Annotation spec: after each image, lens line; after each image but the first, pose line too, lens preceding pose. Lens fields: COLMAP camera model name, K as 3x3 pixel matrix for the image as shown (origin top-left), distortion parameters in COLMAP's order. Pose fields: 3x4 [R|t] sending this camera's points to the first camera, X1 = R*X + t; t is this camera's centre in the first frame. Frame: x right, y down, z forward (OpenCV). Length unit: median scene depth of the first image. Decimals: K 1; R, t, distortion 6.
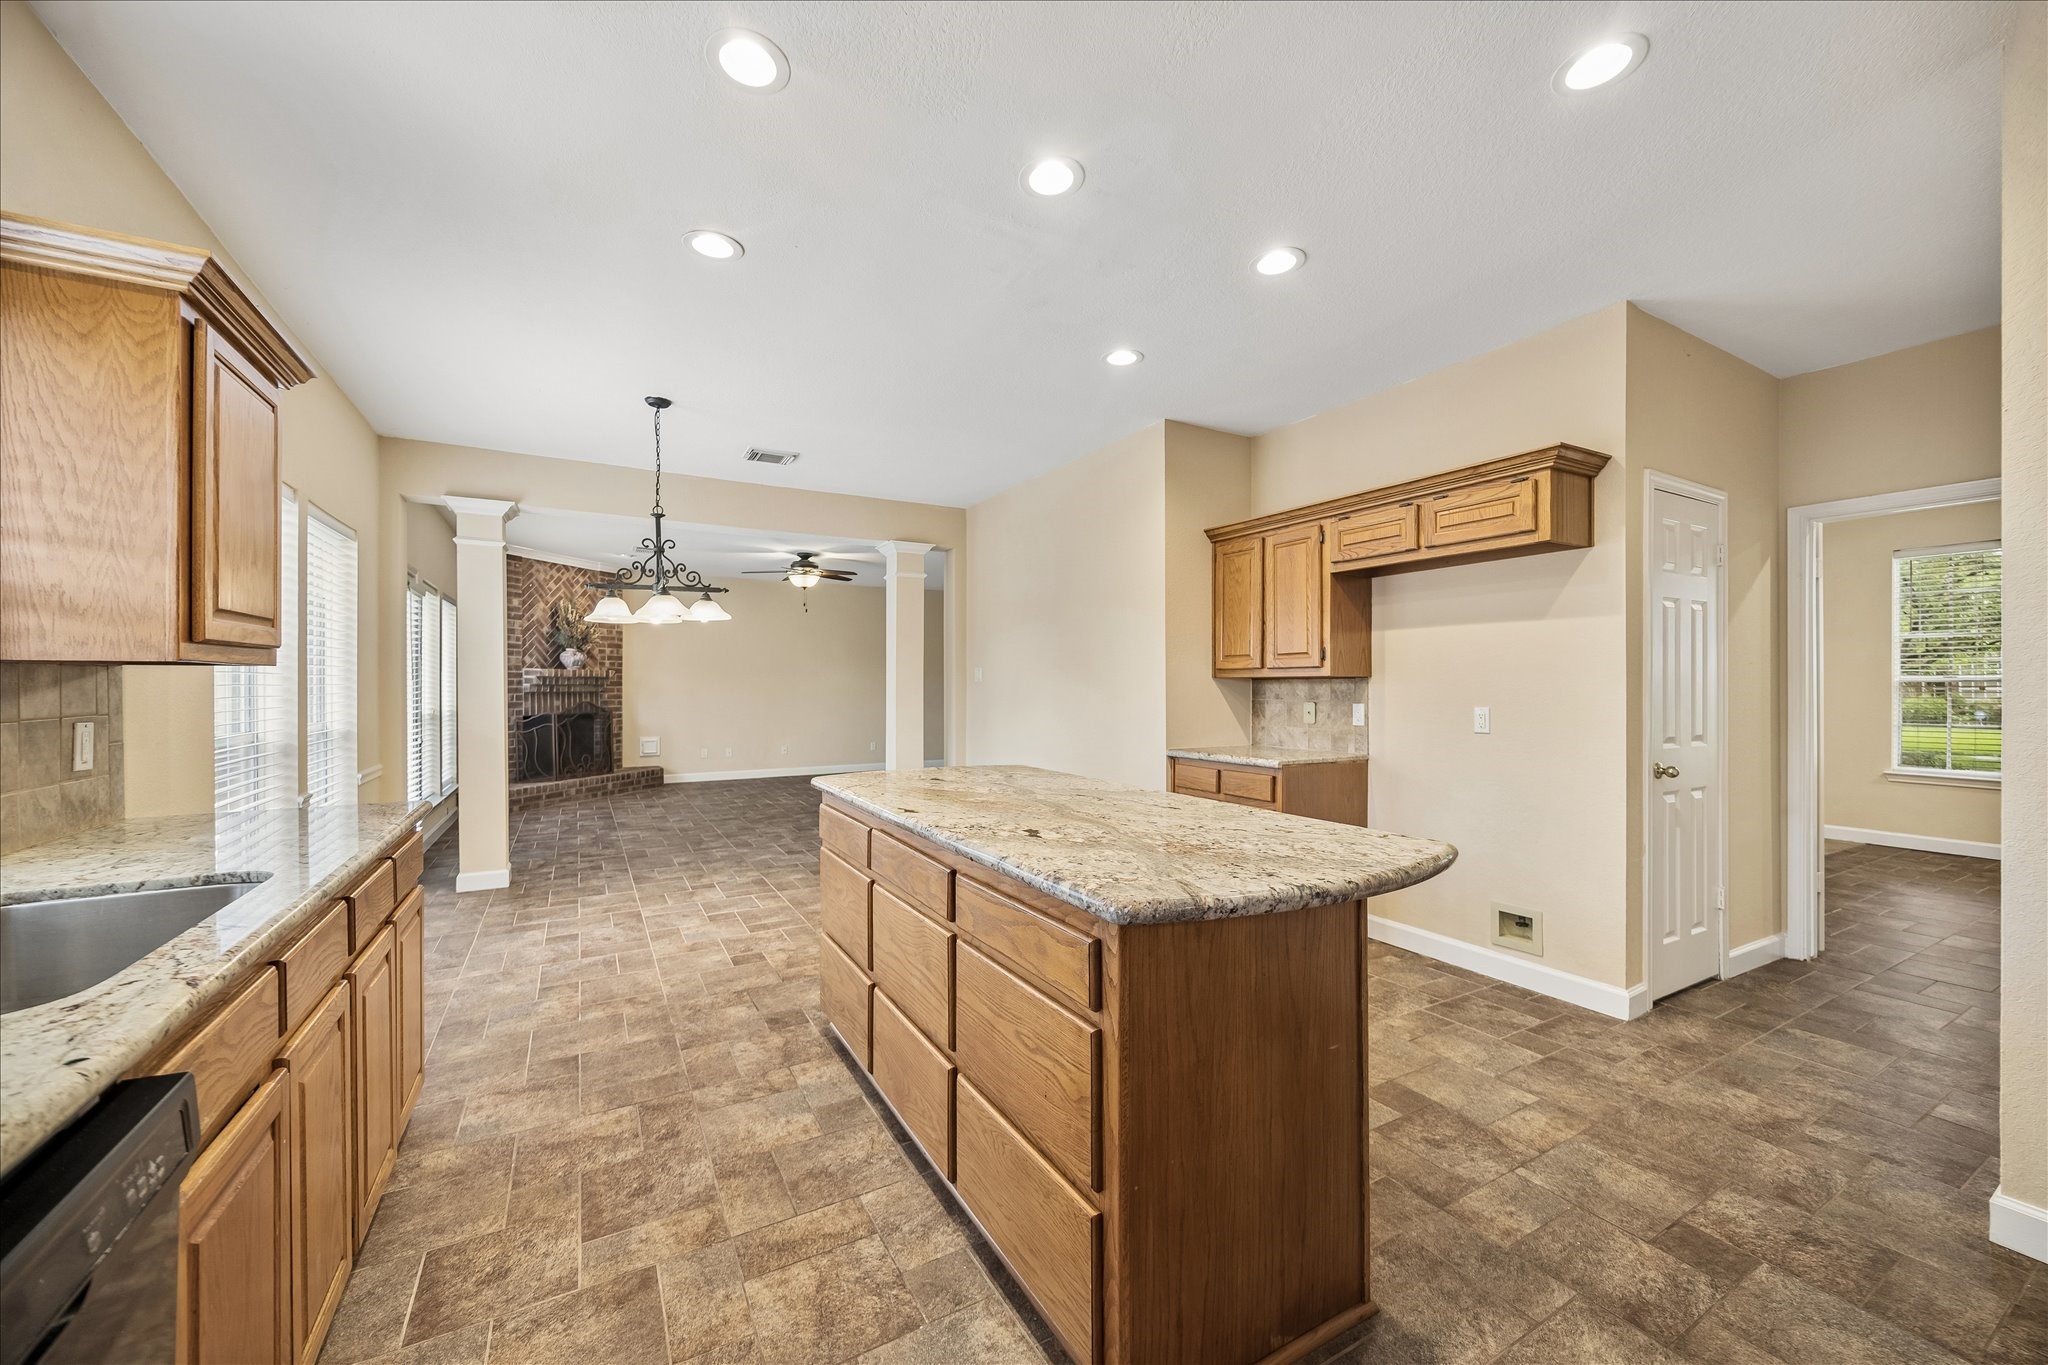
lens RADIAL K [[790.0, 0, 1029.9], [0, 790.0, 677.3], [0, 0, 1]] dist [0.000165, -0.000602]
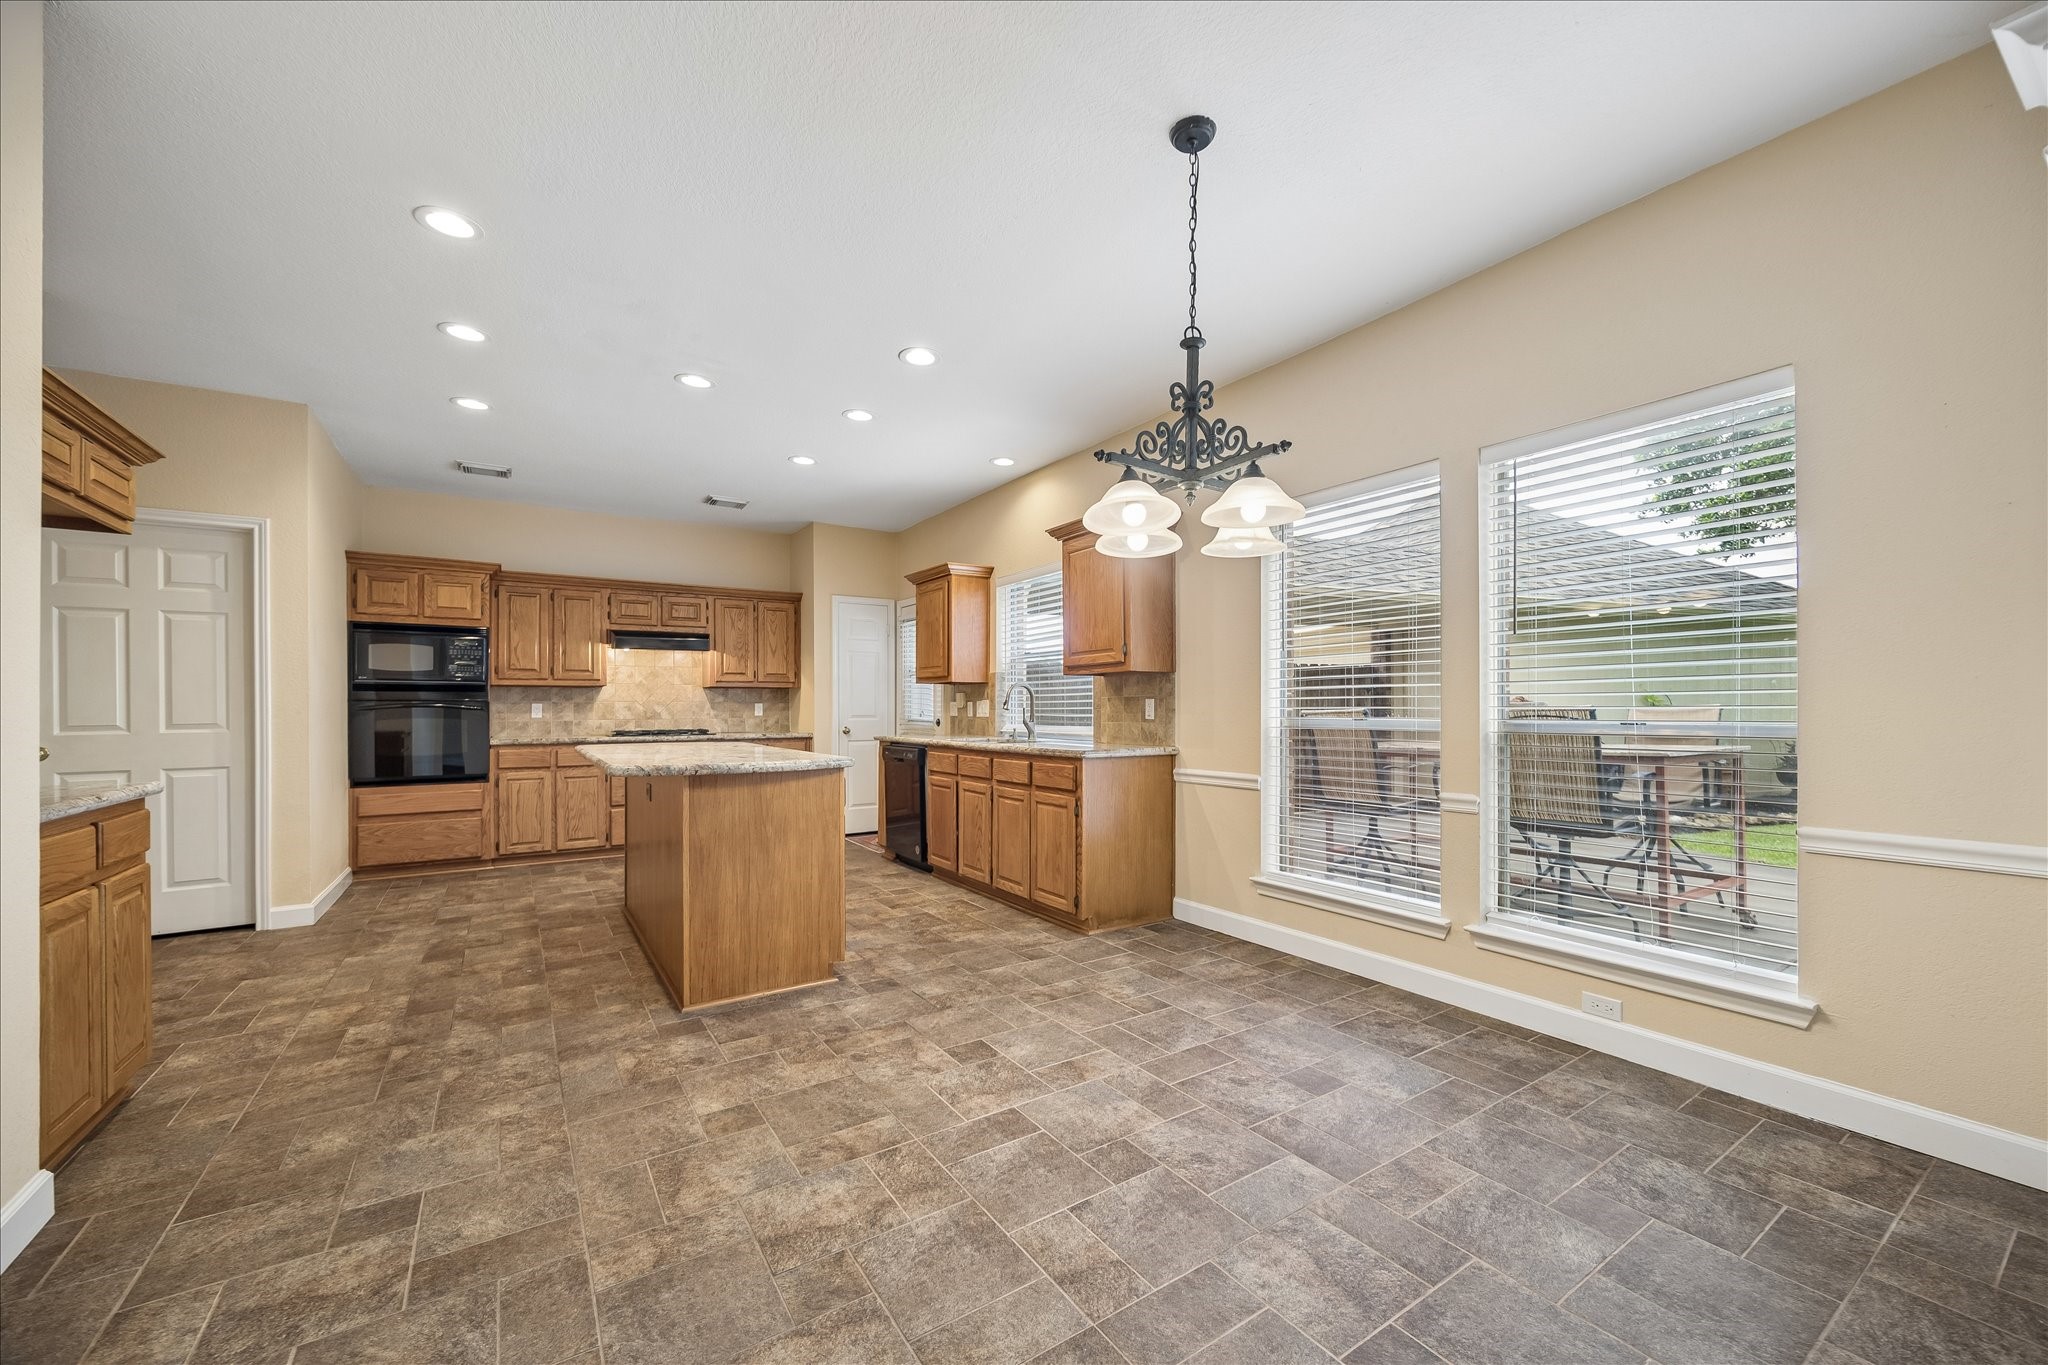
lens RADIAL K [[790.0, 0, 1063.4], [0, 790.0, 701.9], [0, 0, 1]] dist [0.000165, -0.000602]
pose [[-0.995113, 0.005087, -0.098610, -0.452819], [0.006583, 0.999868, -0.014854, 0.062454], [0.098522, -0.015430, -0.995015, 2.110947]]
